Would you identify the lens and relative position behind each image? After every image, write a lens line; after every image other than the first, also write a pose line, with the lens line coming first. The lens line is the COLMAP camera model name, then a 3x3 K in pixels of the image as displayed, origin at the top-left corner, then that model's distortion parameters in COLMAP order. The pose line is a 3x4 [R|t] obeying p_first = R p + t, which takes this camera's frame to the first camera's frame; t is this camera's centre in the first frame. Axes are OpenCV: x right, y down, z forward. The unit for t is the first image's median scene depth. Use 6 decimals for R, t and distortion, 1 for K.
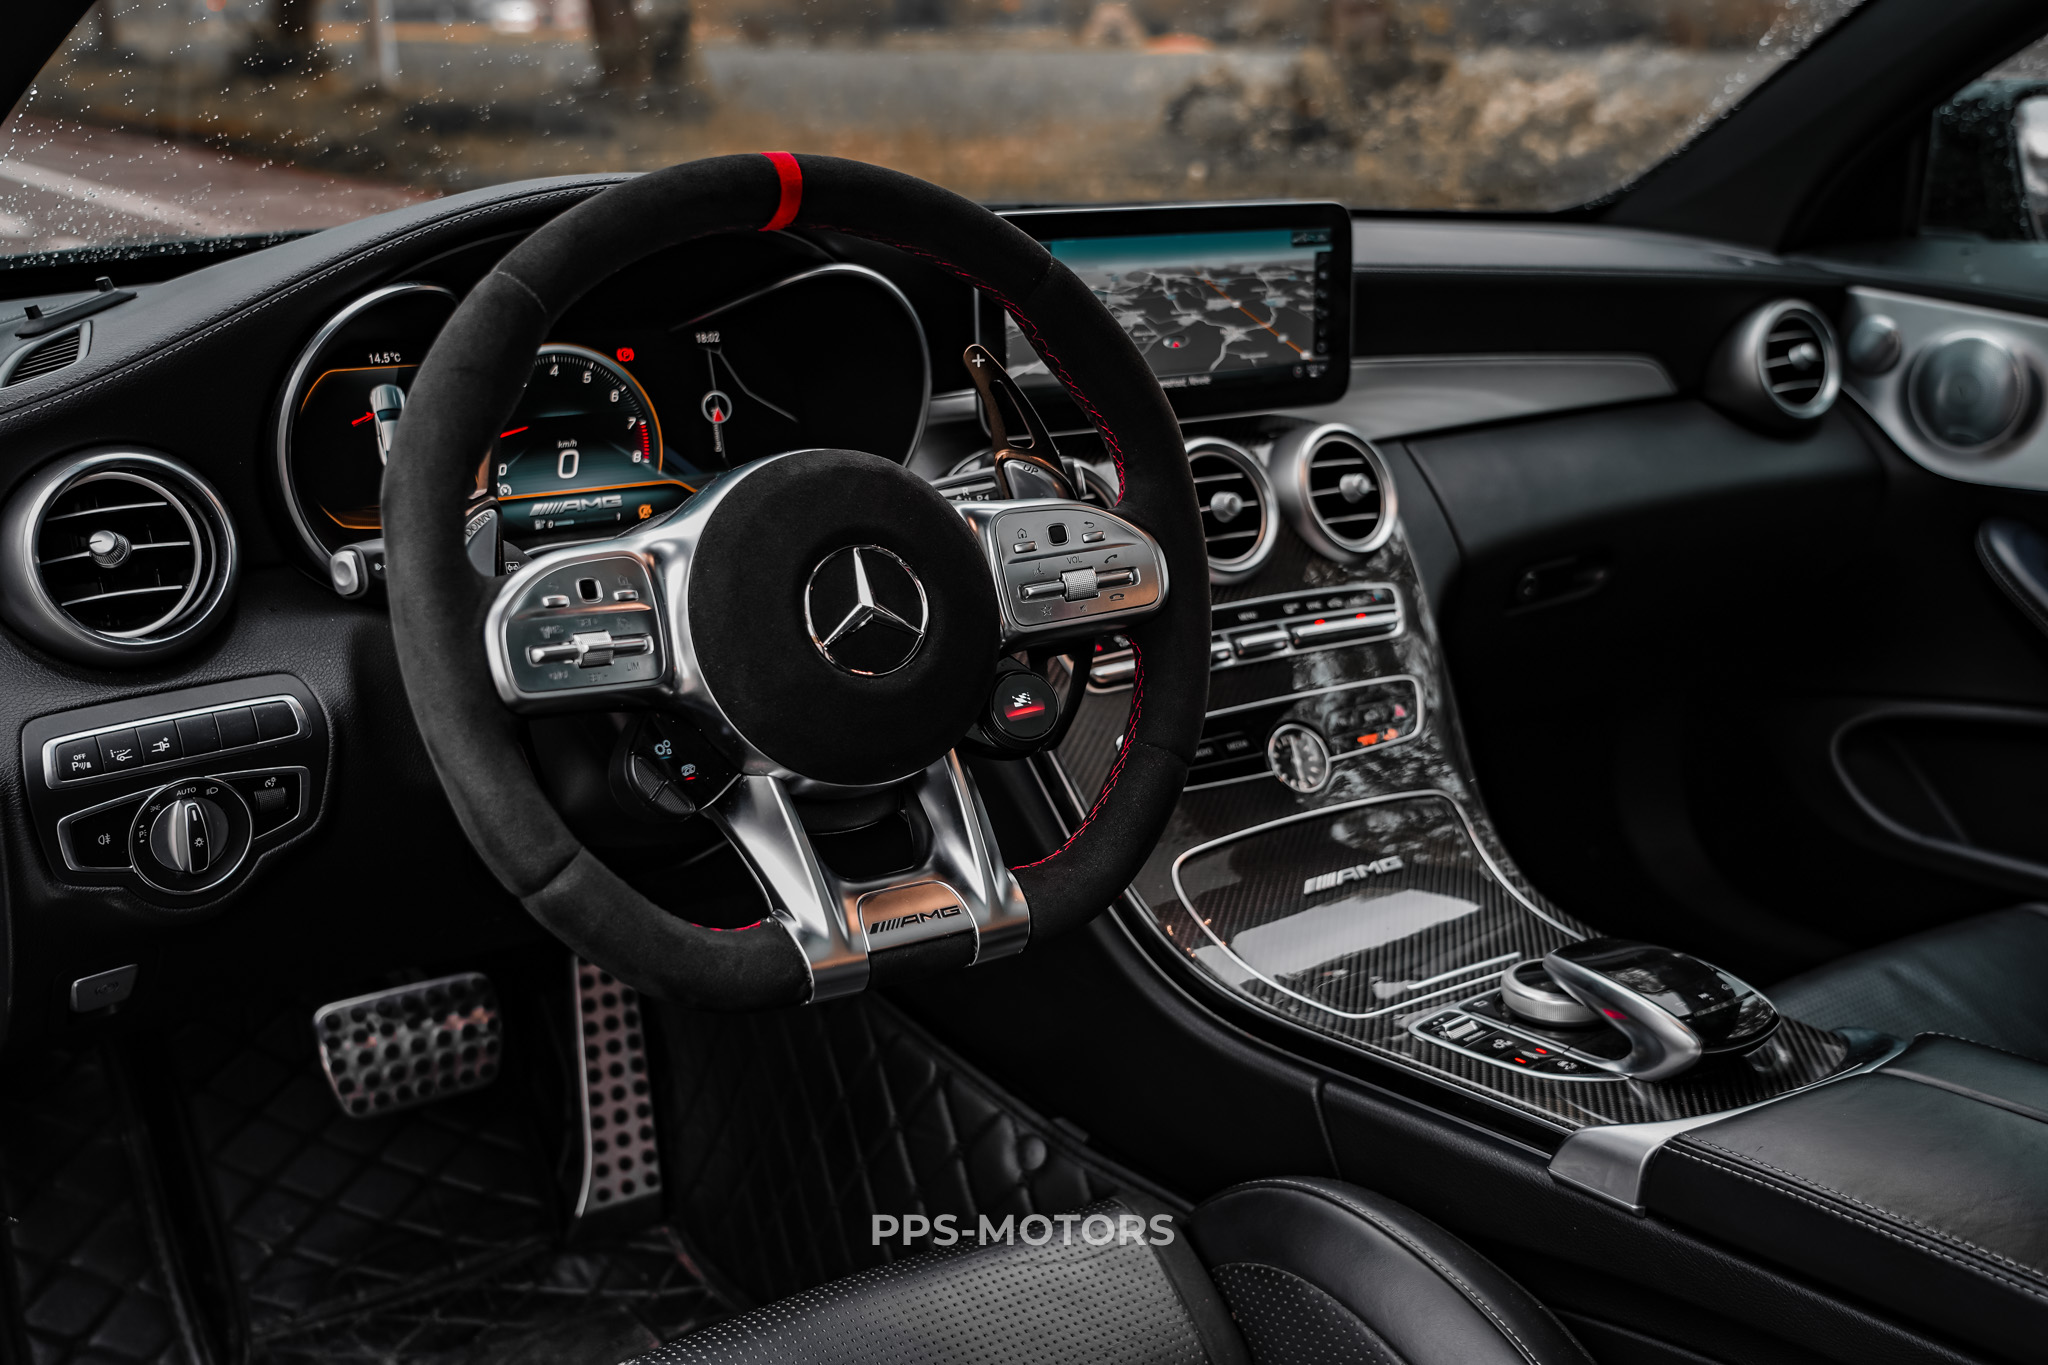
lens RADIAL K [[2100.0, 0, 1020.3], [0, 2100.0, 681.7], [0, 0, 1]] dist [0.034004, 0.000000]
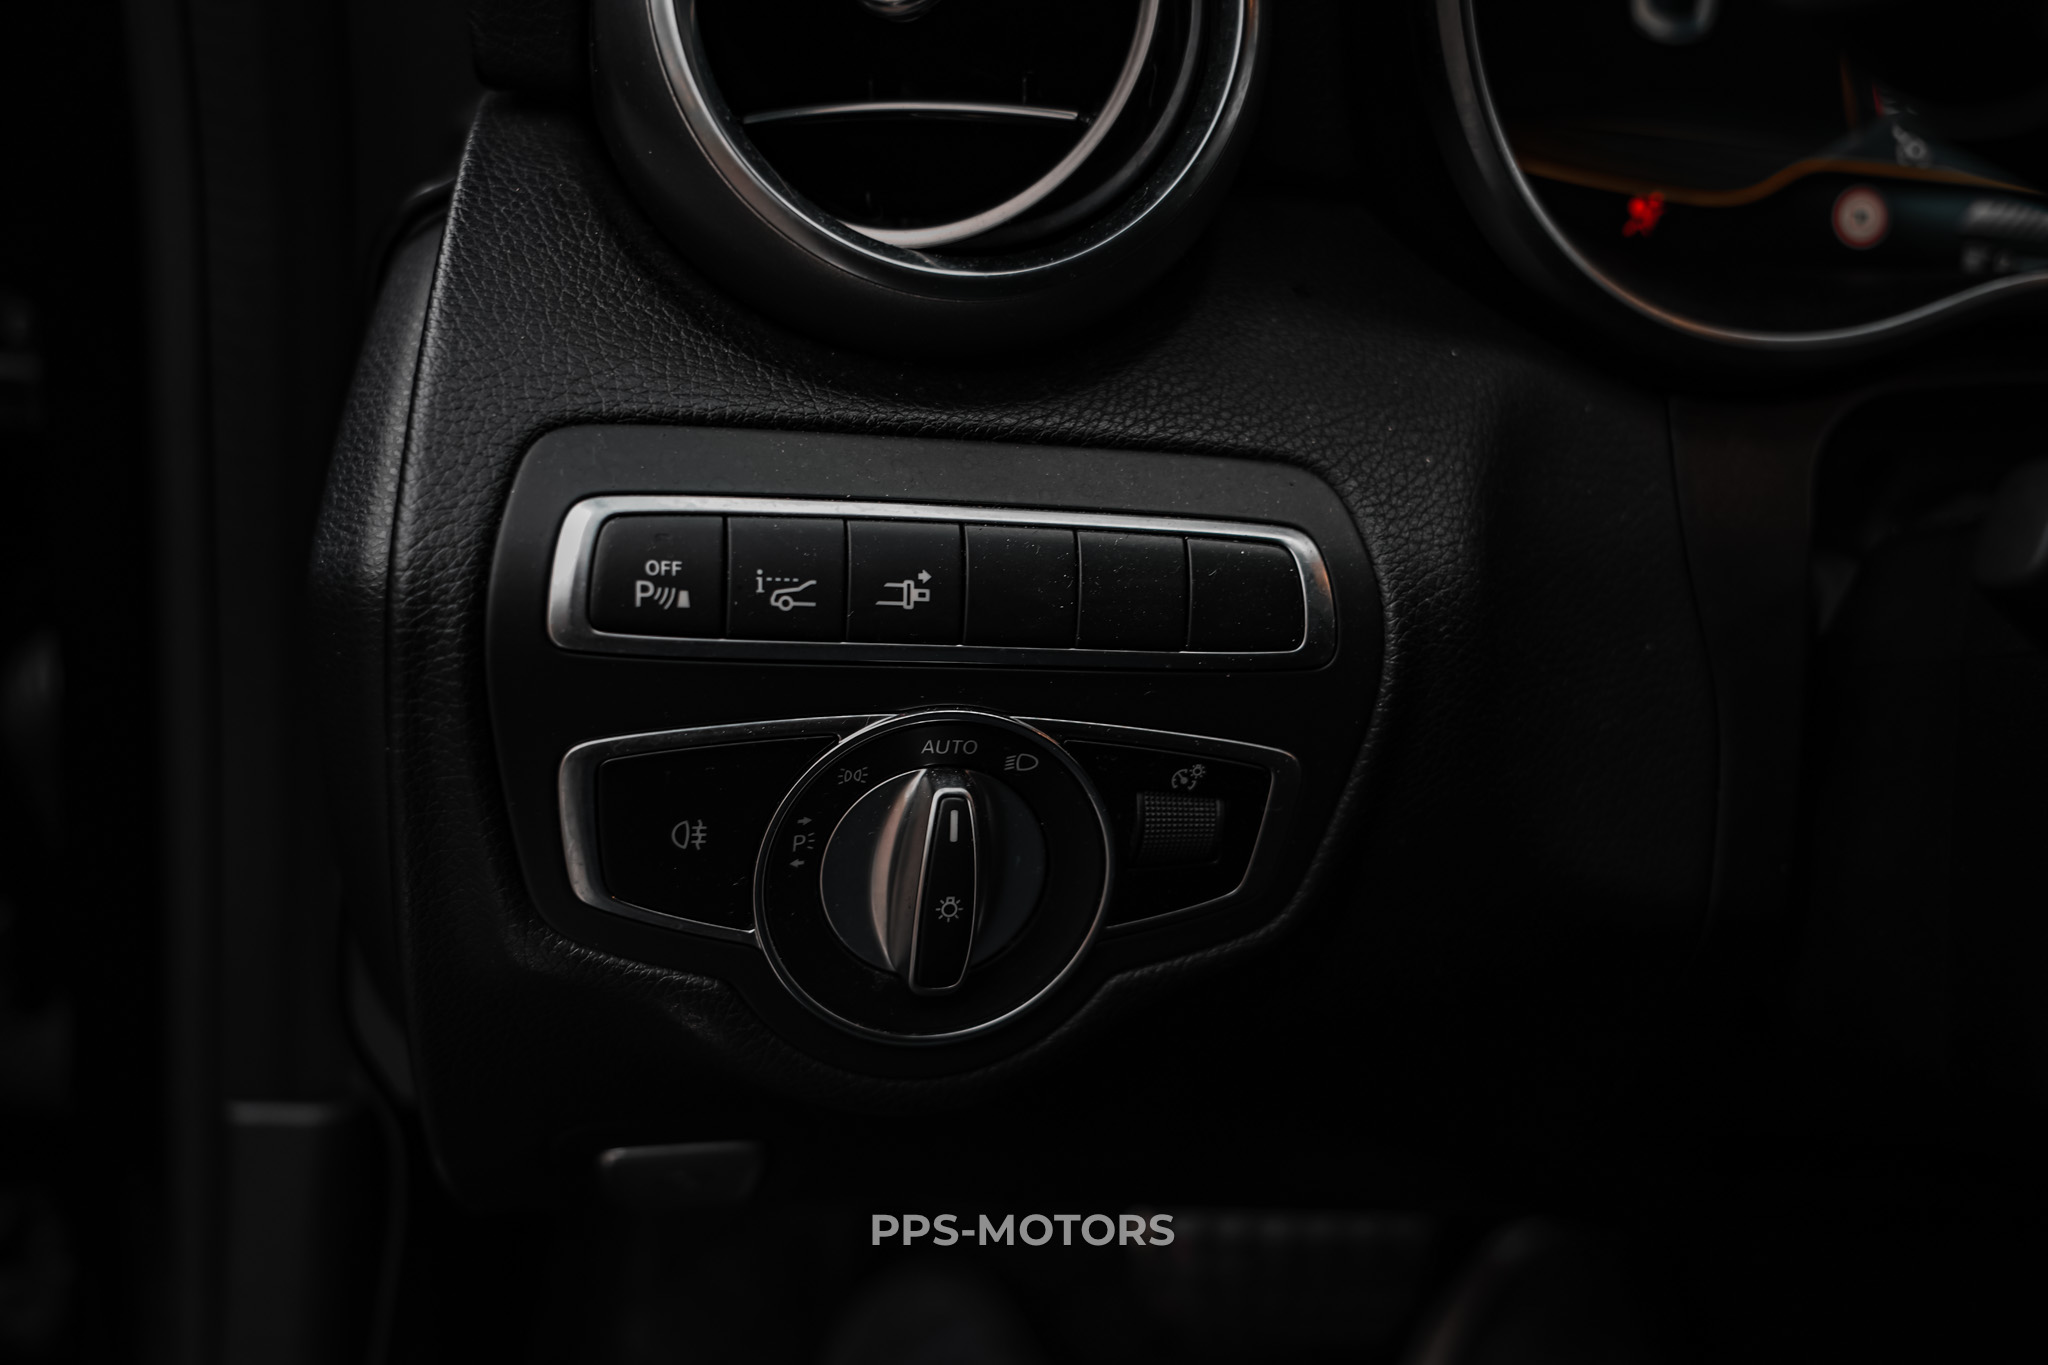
lens RADIAL K [[1850.1, 0, 1022.6], [0, 1850.1, 681.4], [0, 0, 1]] dist [0.006202, -0.001886]
pose [[0.892118, 0.223281, -0.392773, -0.233124], [-0.223940, 0.973572, 0.044807, 0.022642], [0.392398, 0.047984, 0.918543, 0.628769]]
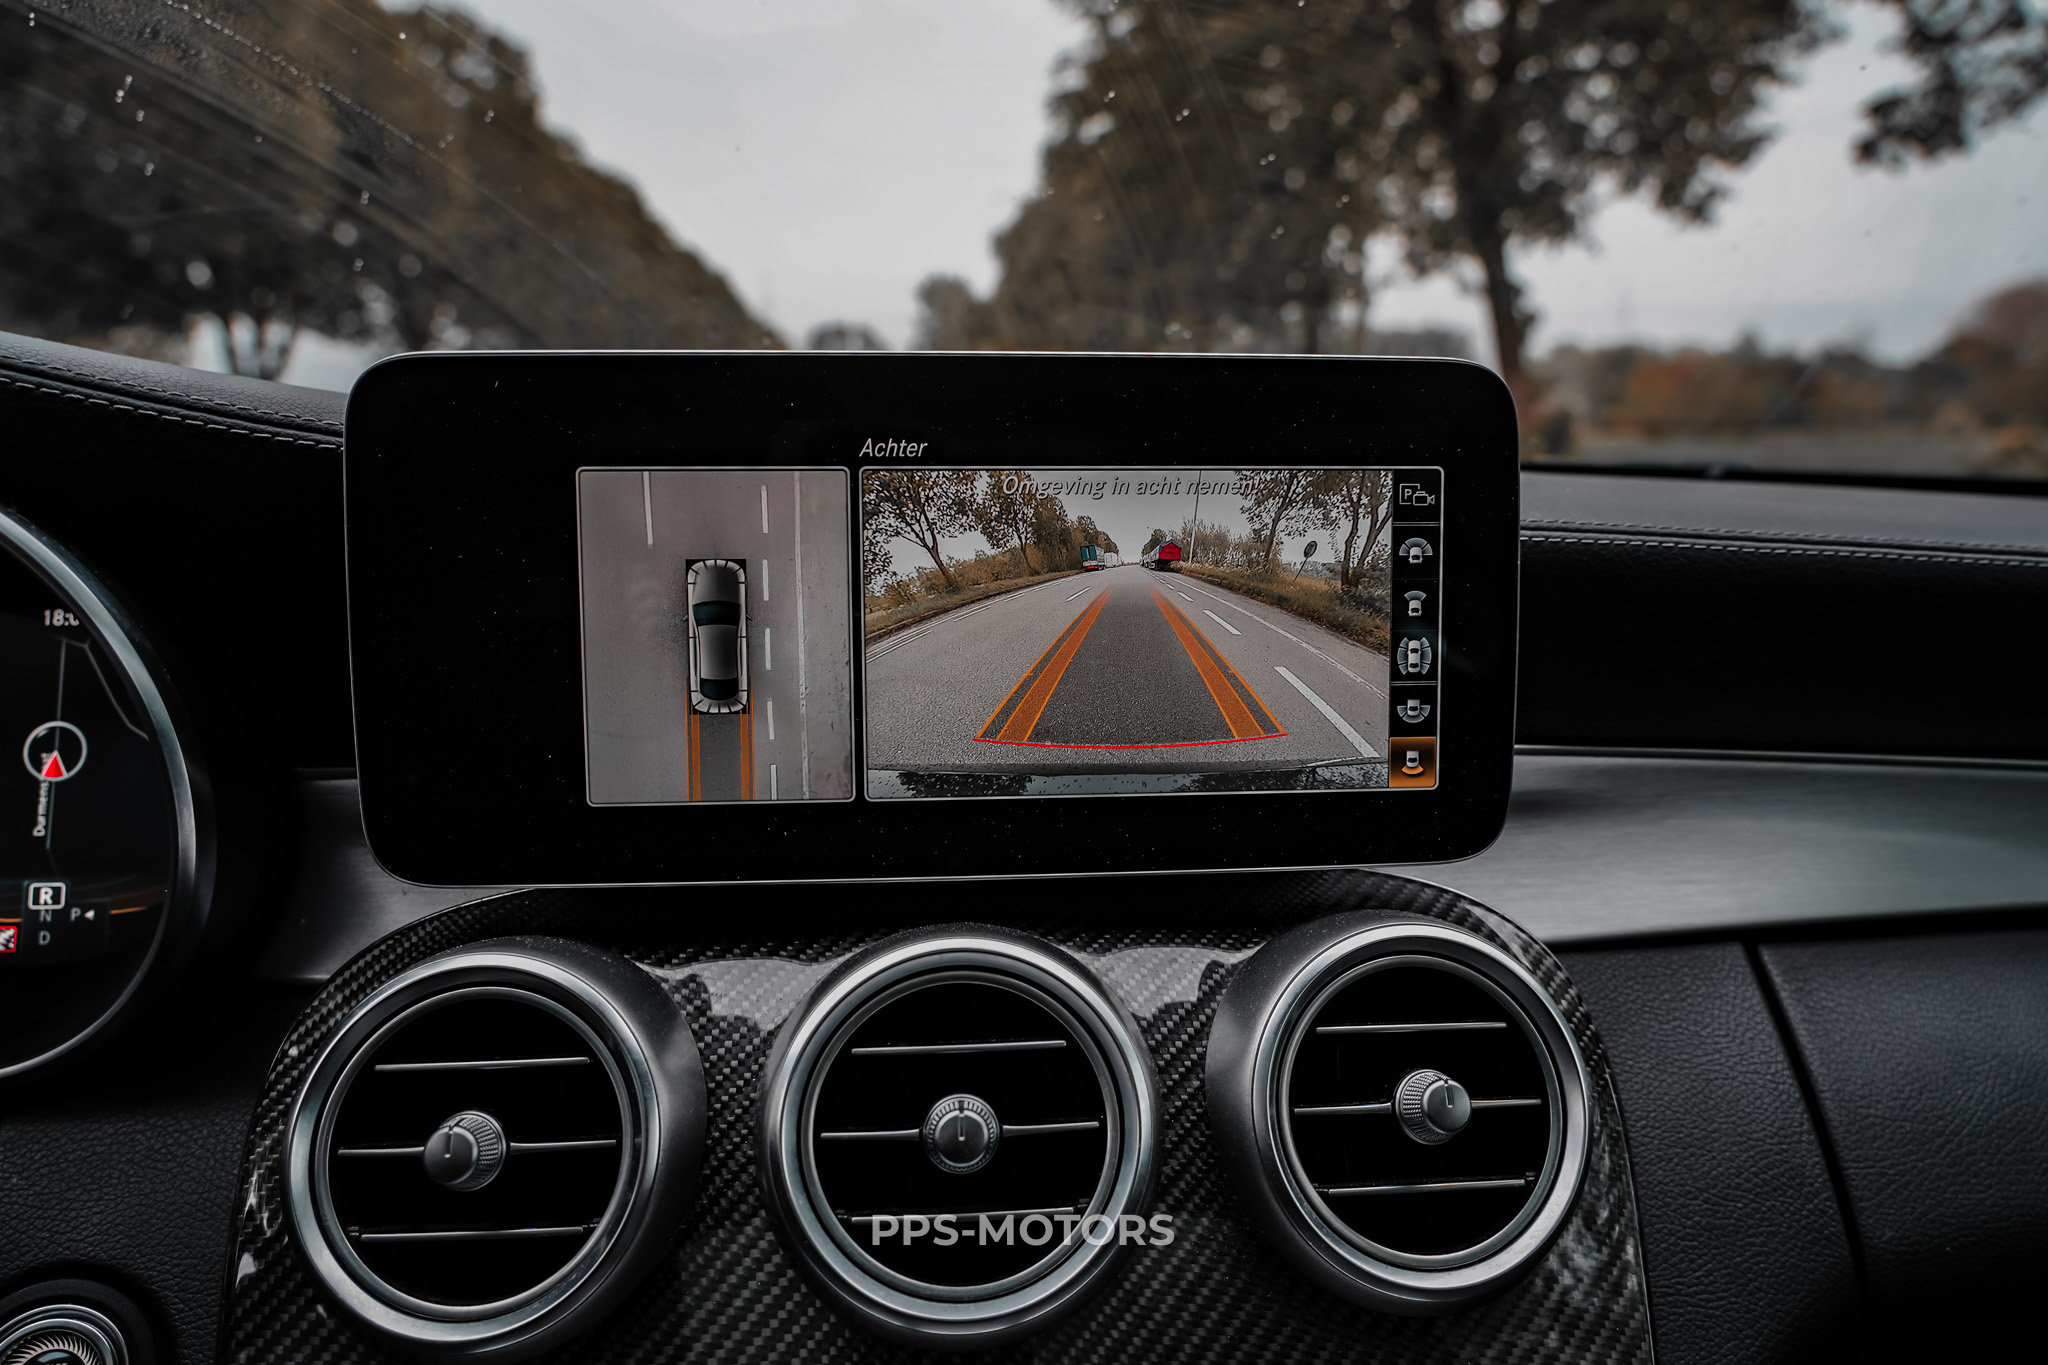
lens RADIAL K [[1371.1, 0, 1036.5], [0, 1371.1, 681.7], [0, 0, 1]] dist [-0.018202, 0.012819]
pose [[0.882874, 0.059073, -0.465880, 0.233993], [-0.132873, 0.982941, -0.127166, -0.143406], [0.450421, 0.174174, 0.875662, 0.852544]]
